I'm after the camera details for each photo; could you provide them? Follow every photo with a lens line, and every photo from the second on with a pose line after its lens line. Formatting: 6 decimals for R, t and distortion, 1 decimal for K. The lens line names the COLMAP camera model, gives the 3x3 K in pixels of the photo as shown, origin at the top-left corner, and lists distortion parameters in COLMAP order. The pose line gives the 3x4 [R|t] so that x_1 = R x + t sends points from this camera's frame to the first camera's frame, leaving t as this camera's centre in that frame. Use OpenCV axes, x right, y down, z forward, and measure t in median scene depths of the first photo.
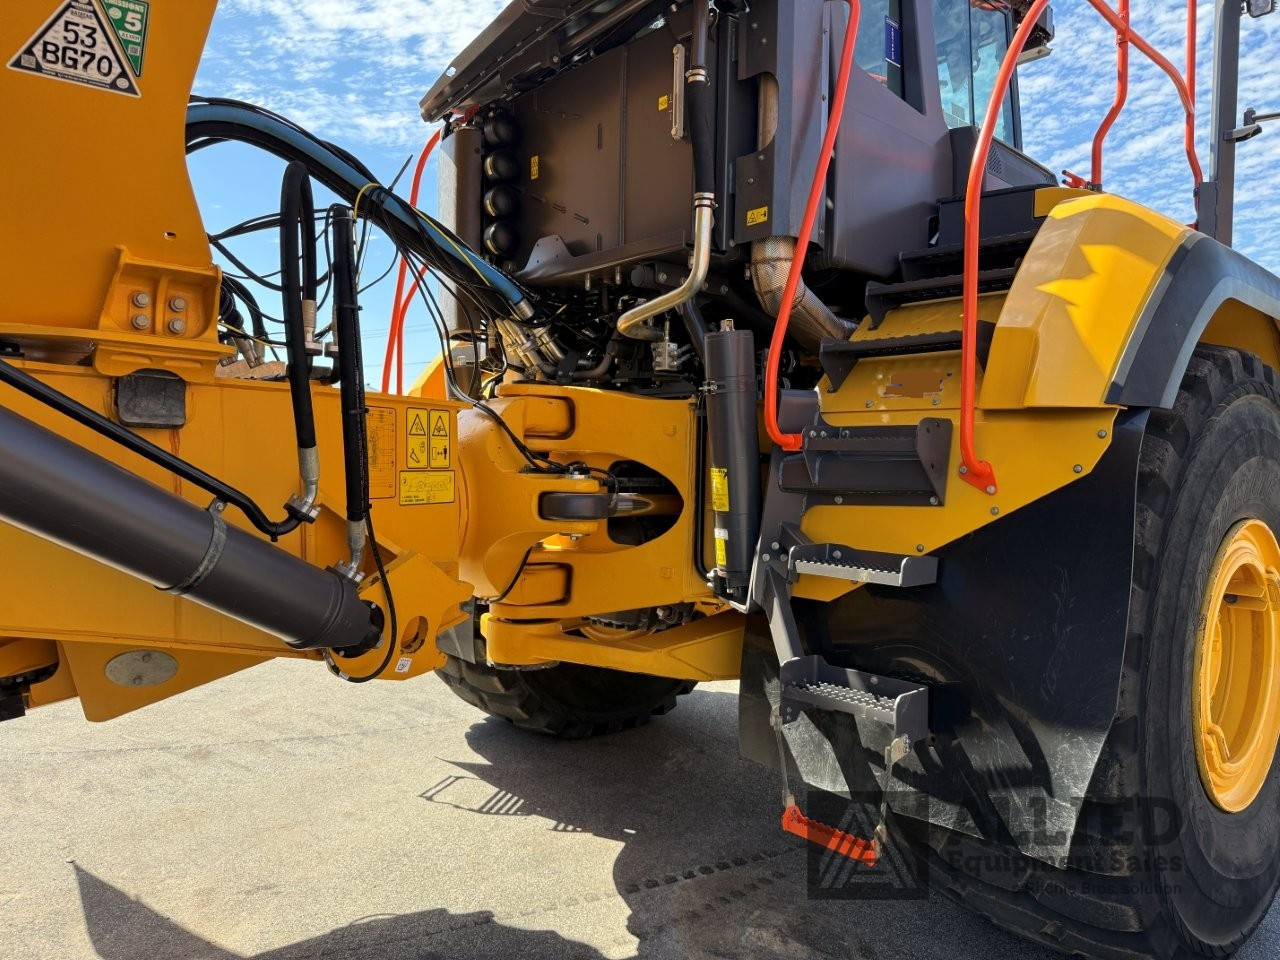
lens RADIAL K [[892.3, 0, 642.7], [0, 892.3, 486.5], [0, 0, 1]] dist [0.082477, -0.114997]
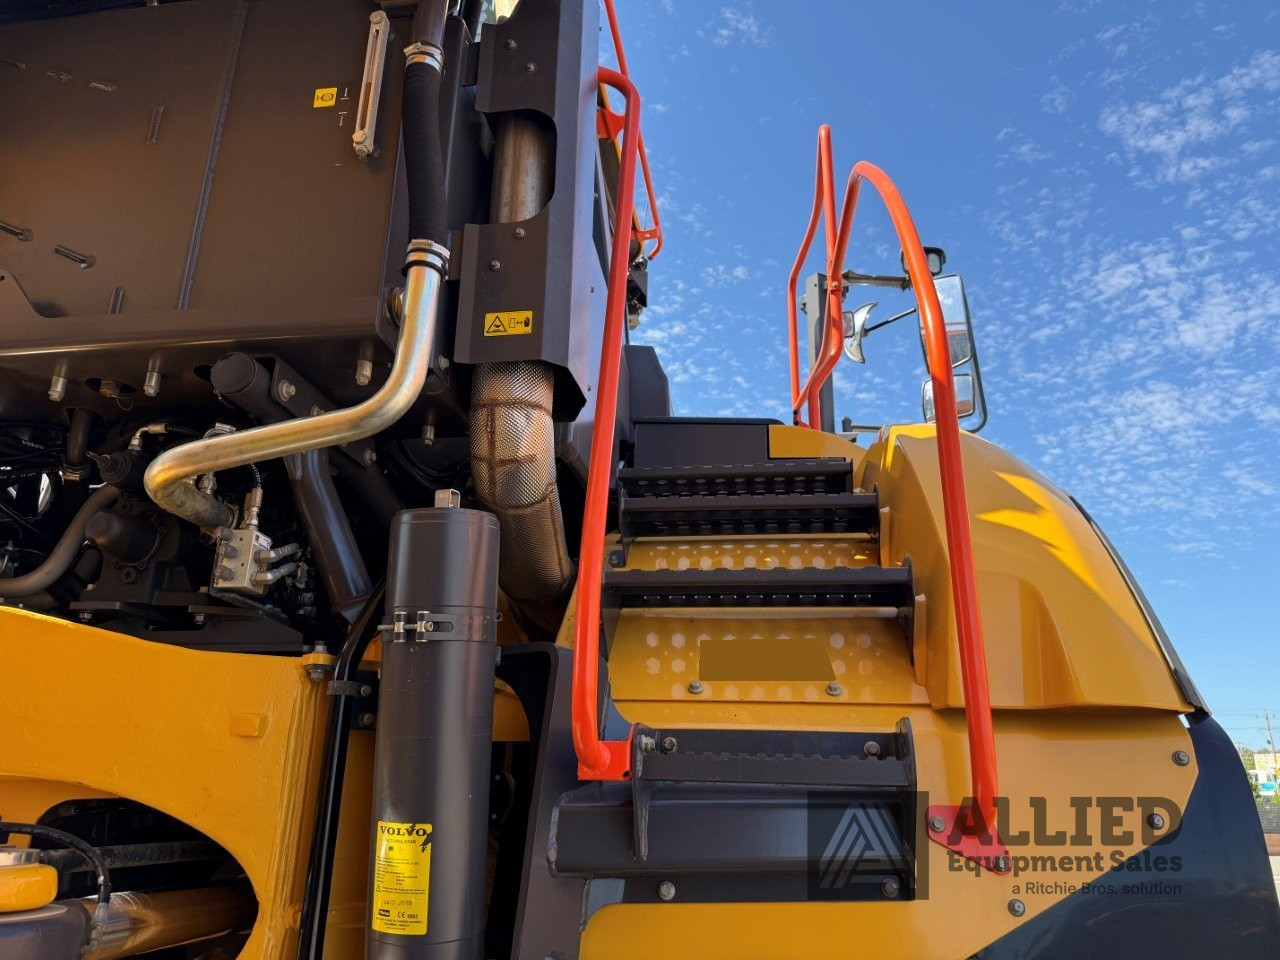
lens RADIAL K [[892.3, 0, 642.7], [0, 892.3, 486.5], [0, 0, 1]] dist [0.082477, -0.114997]
pose [[0.773756, 0.199569, 0.601226, -0.108794], [0.011775, 0.944385, -0.328631, -0.027042], [-0.633374, 0.261360, 0.728374, 0.547471]]
